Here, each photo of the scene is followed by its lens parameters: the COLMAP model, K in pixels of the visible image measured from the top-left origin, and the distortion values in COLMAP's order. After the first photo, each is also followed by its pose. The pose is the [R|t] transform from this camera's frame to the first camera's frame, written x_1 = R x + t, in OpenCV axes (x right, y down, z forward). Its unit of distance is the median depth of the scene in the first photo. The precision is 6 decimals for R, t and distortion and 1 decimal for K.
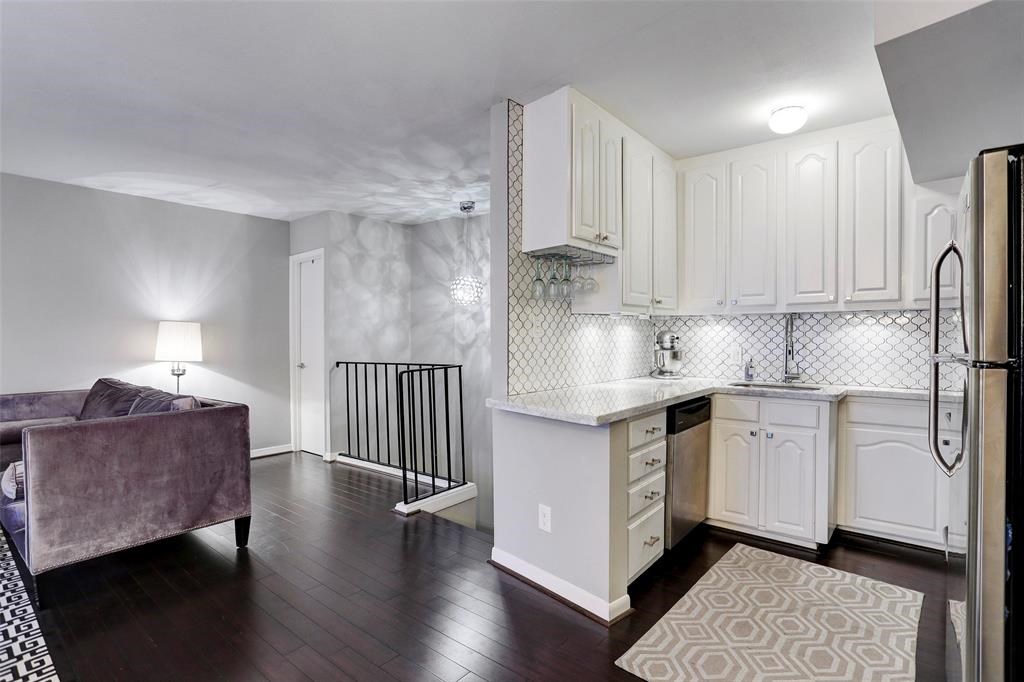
lens RADIAL K [[508.3, 0, 503.4], [0, 508.3, 342.7], [0, 0, 1]] dist [-0.035991, 0.000053]
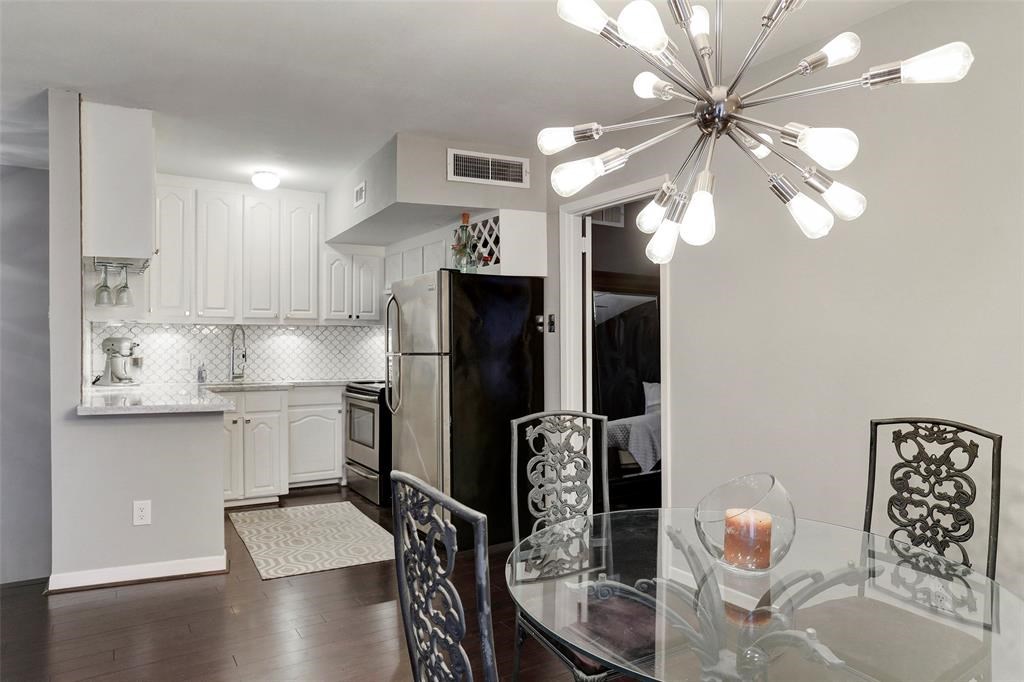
lens RADIAL K [[628.5, 0, 510.8], [0, 628.5, 343.6], [0, 0, 1]] dist [0.001897, 0.000183]
pose [[0.310086, 0.001998, 0.950706, -0.413668], [0.012943, 0.999896, -0.006323, 0.003734], [-0.950620, 0.014265, 0.310028, -0.068364]]
